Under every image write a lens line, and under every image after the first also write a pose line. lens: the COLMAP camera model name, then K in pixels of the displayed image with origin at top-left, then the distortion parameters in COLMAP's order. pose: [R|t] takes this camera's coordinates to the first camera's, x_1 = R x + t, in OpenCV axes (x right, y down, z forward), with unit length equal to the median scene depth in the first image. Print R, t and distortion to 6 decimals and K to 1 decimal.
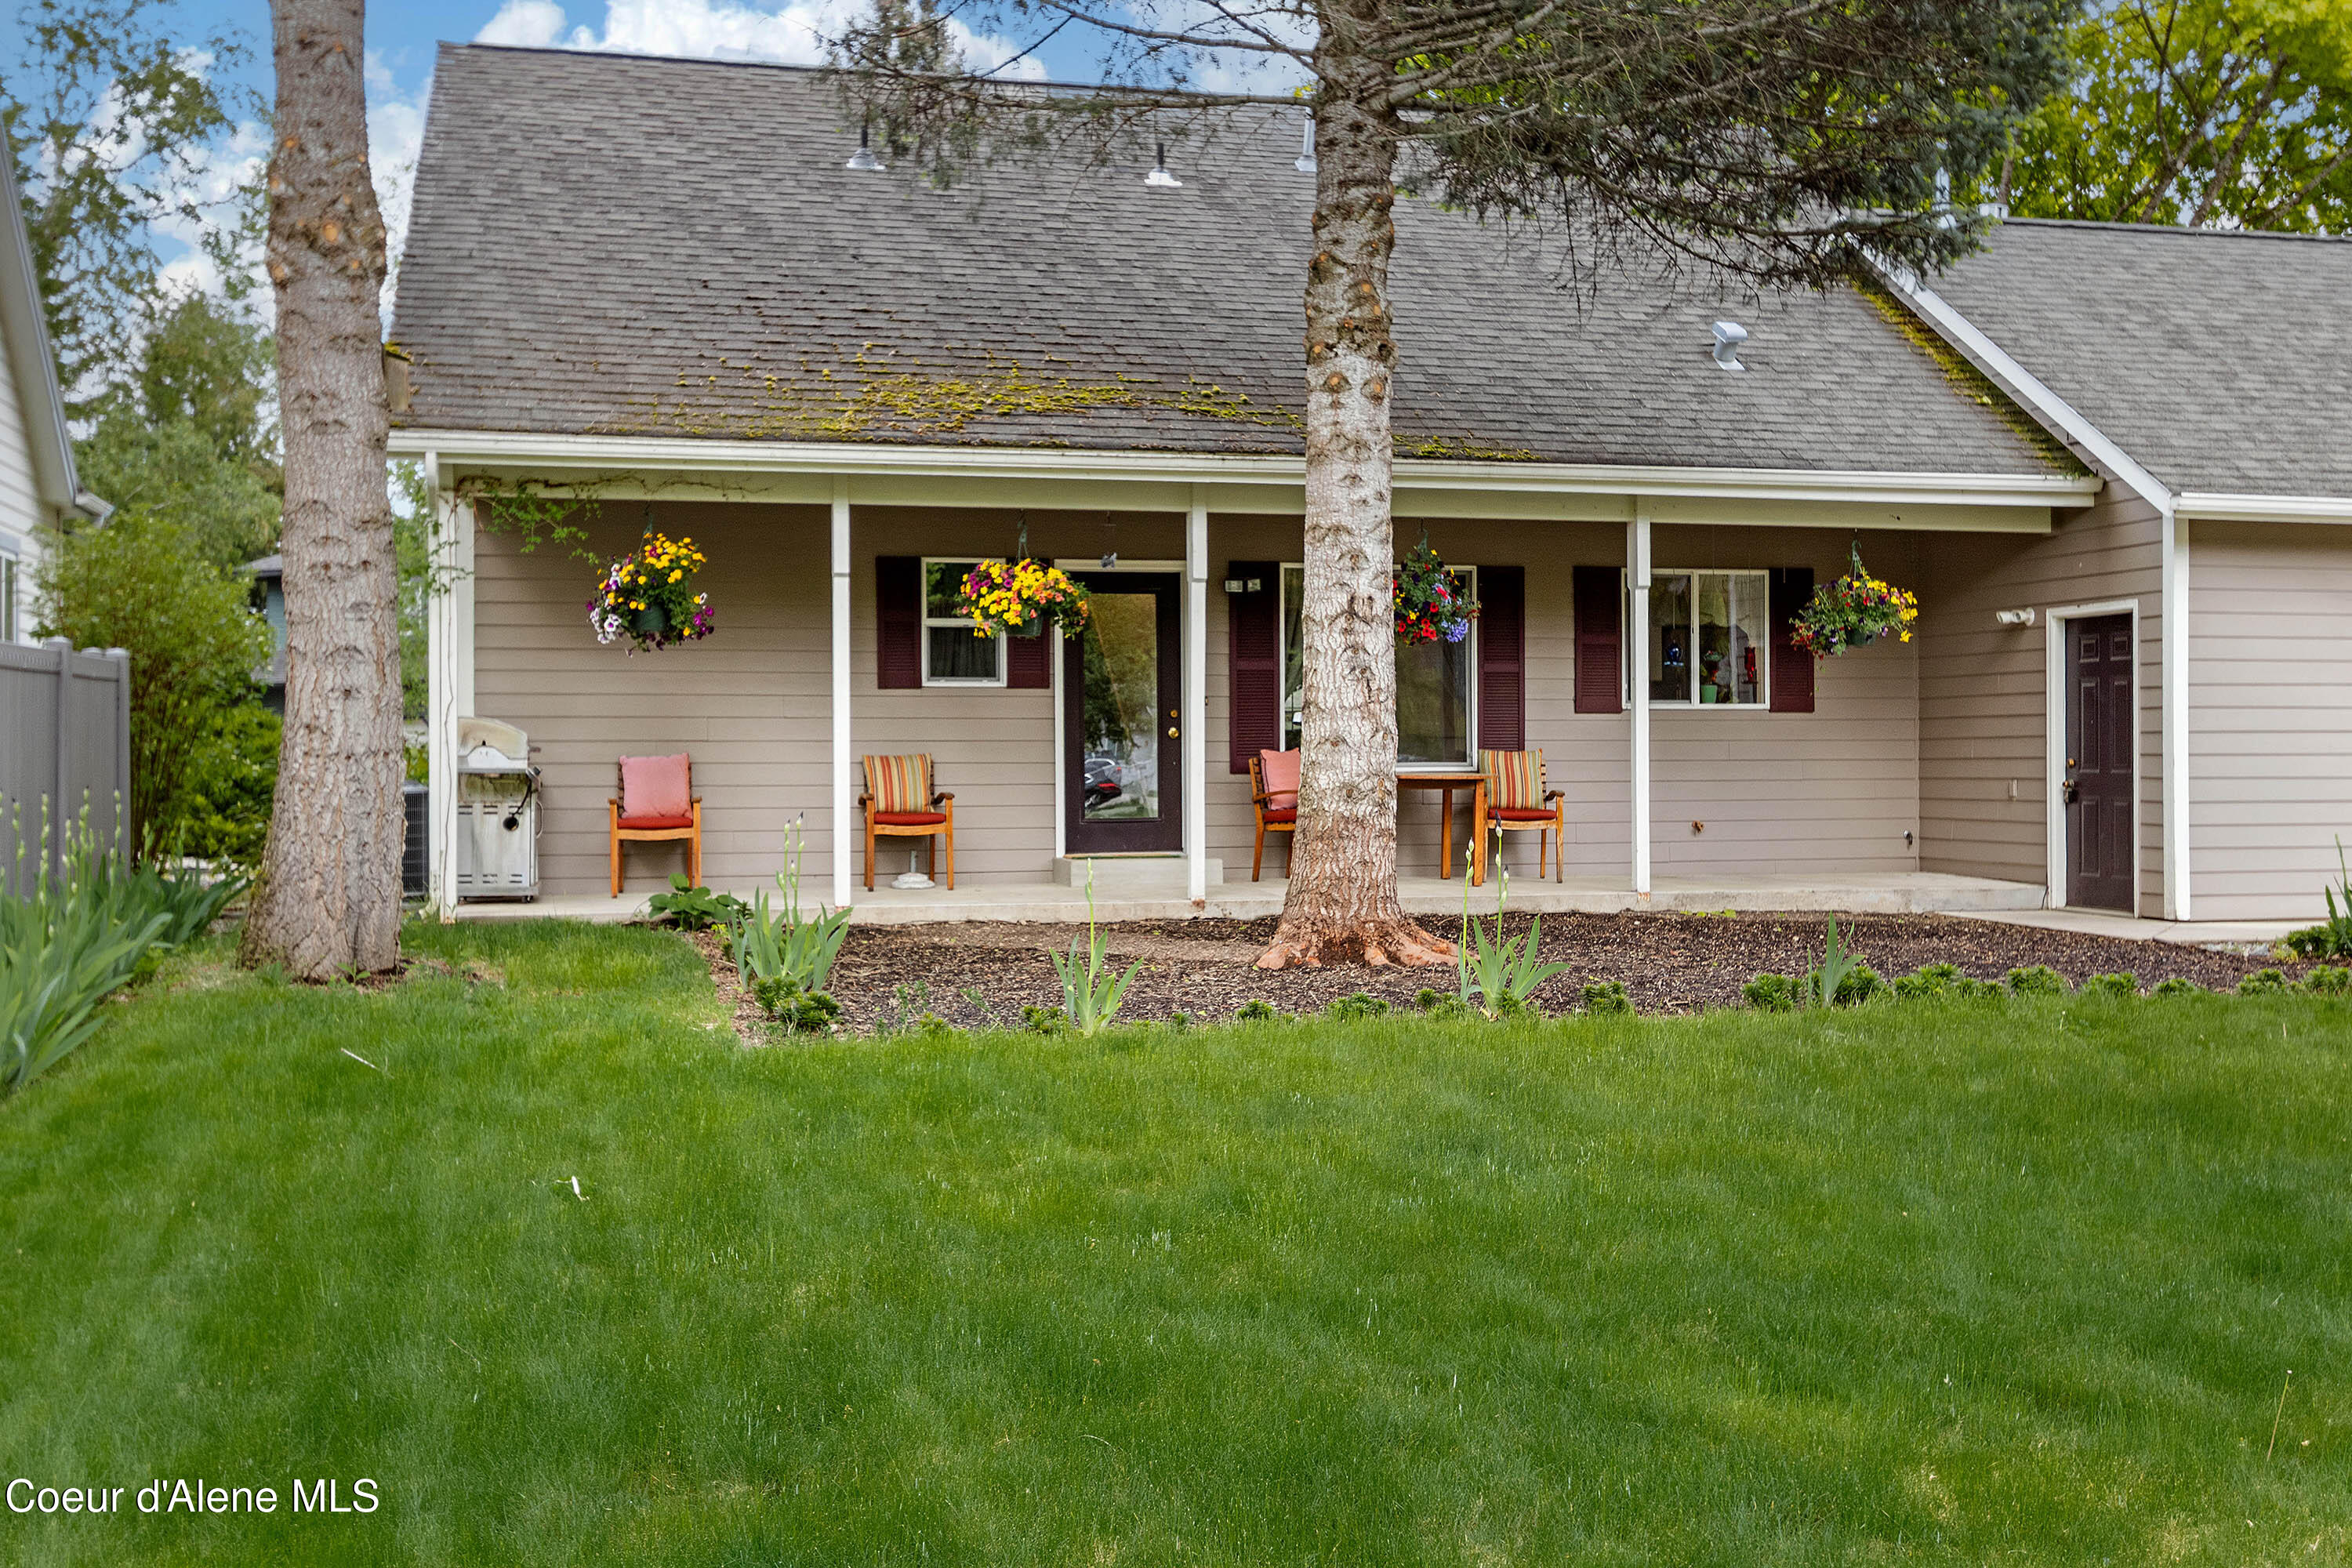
lens RADIAL K [[2417.2, 0, 1176.0], [0, 2417.2, 784.0], [0, 0, 1]] dist [-0.009012, -0.008185]
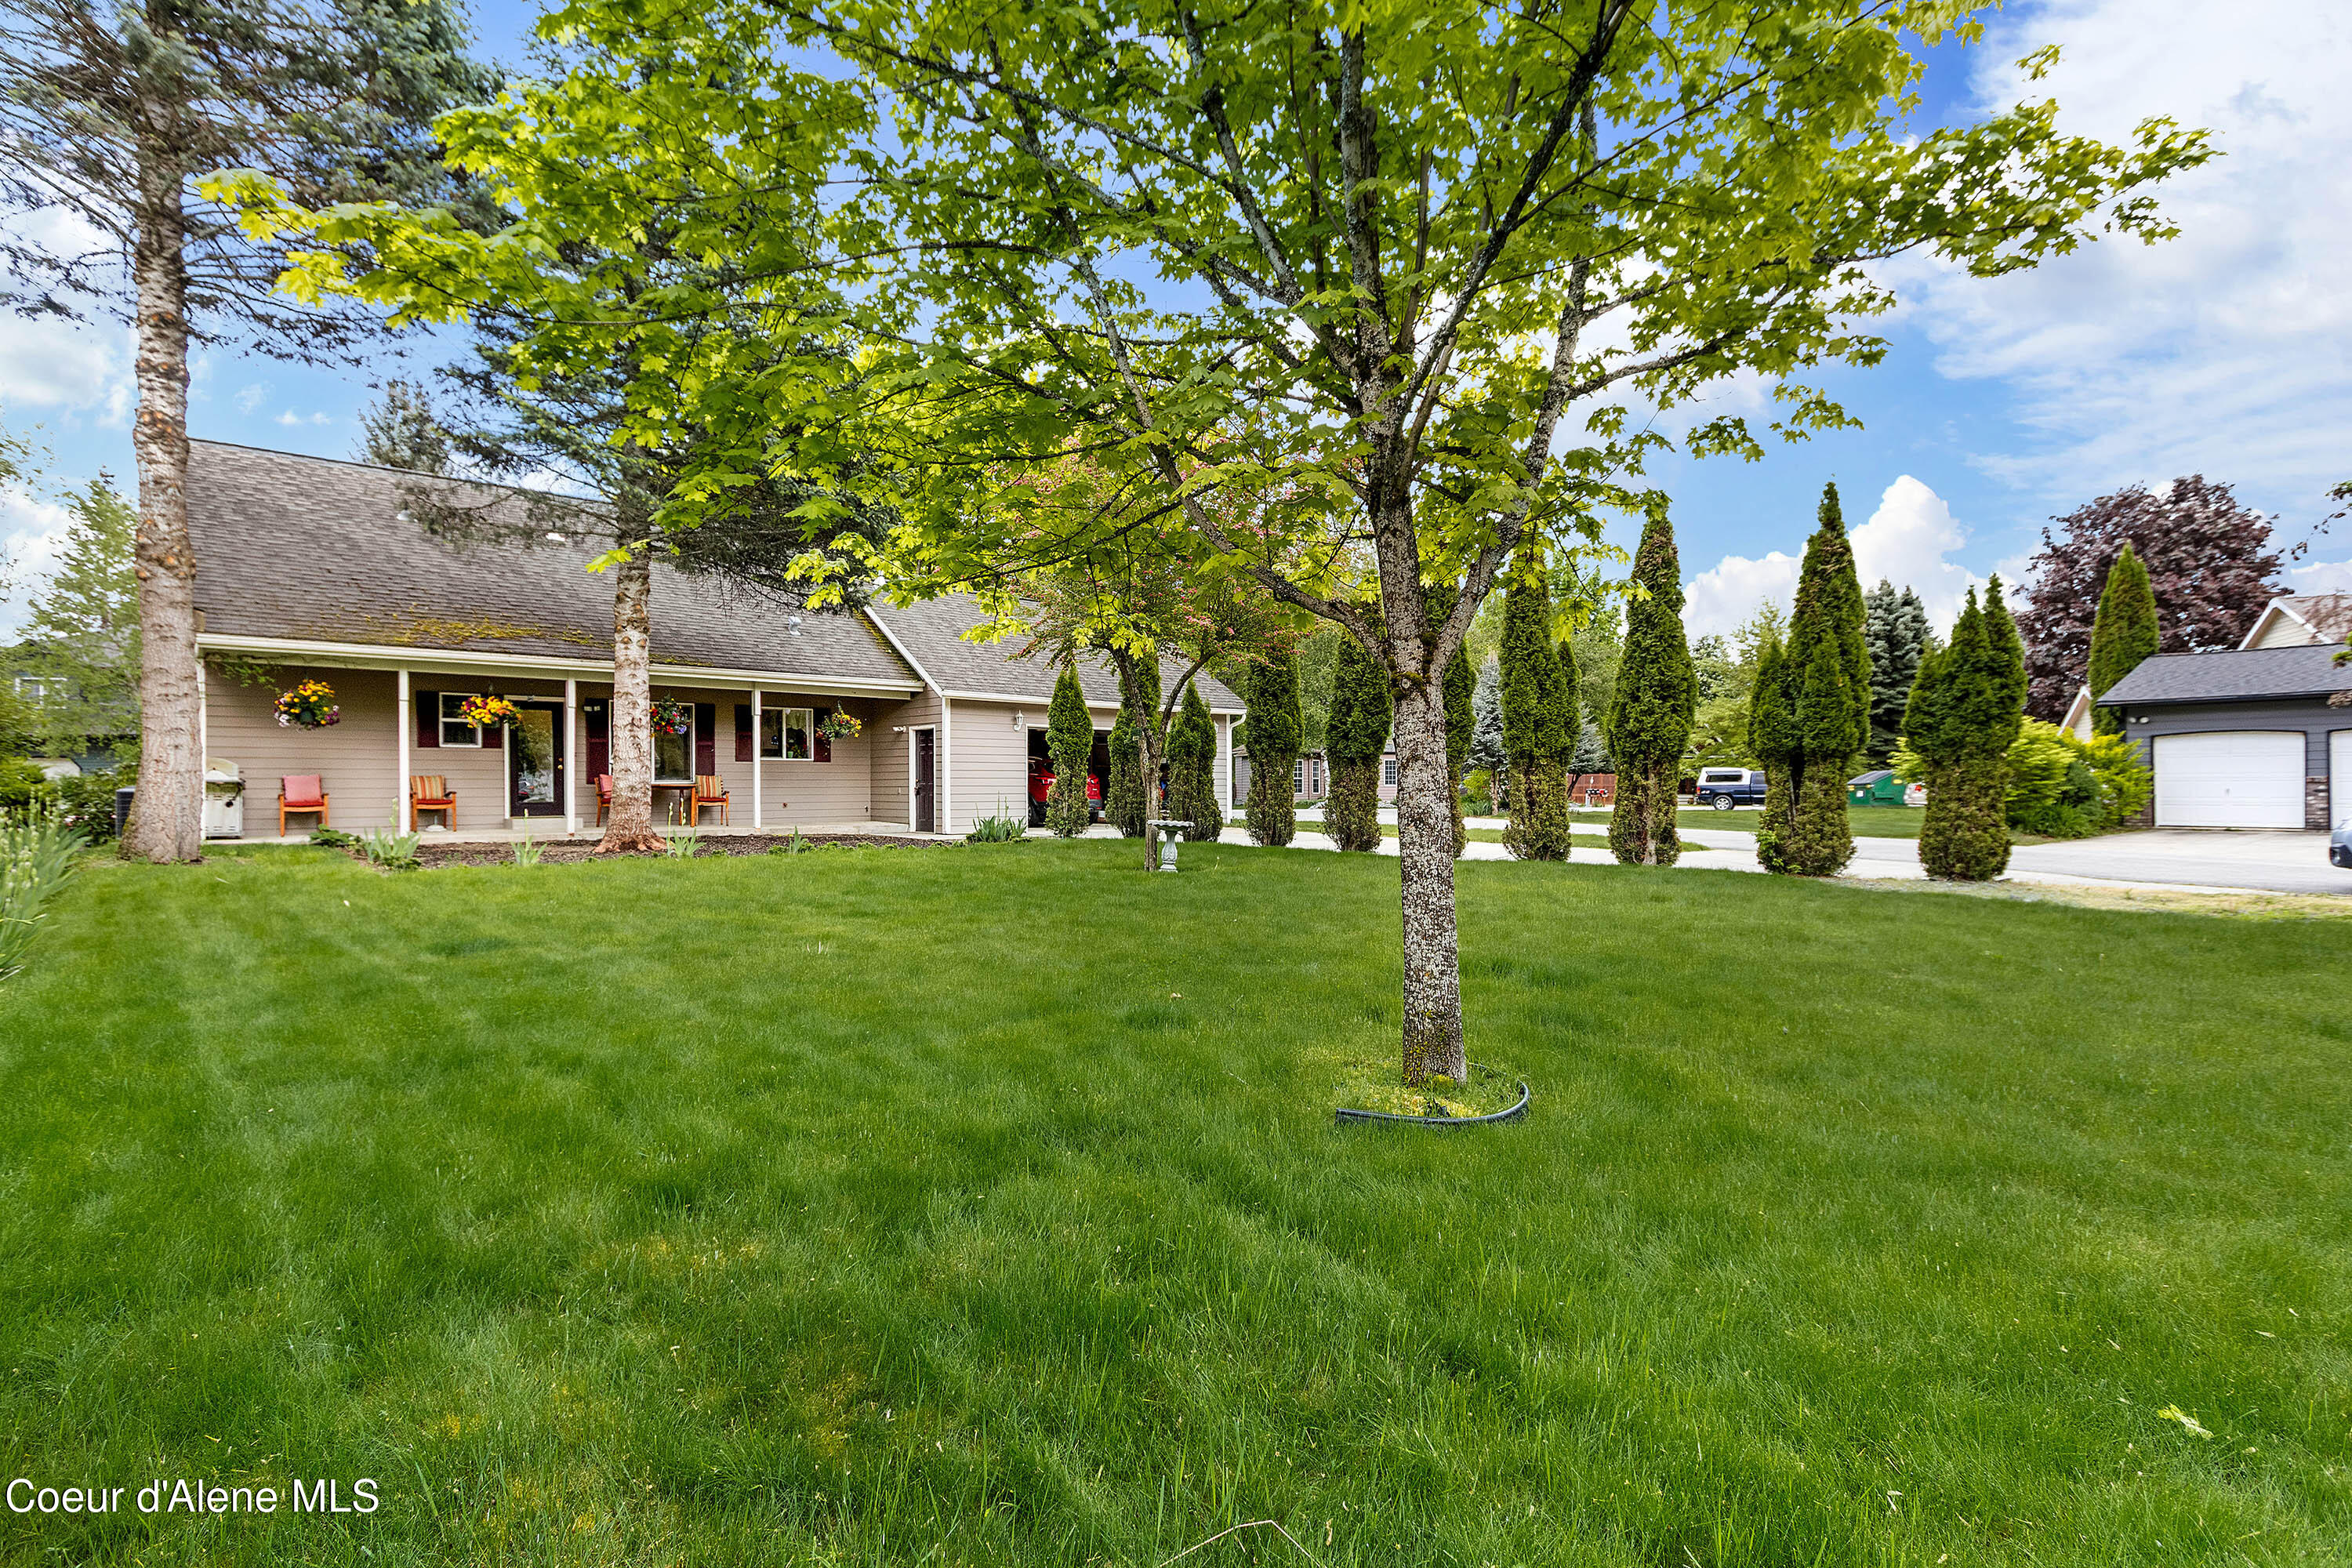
lens RADIAL K [[1120.6, 0, 1168.6], [0, 1120.6, 793.5], [0, 0, 1]] dist [-0.001180, -0.000984]
pose [[0.880100, -0.002095, 0.474784, 0.002704], [0.003225, 0.999994, -0.001567, 0.010233], [-0.474777, 0.002911, 0.880101, -0.333158]]
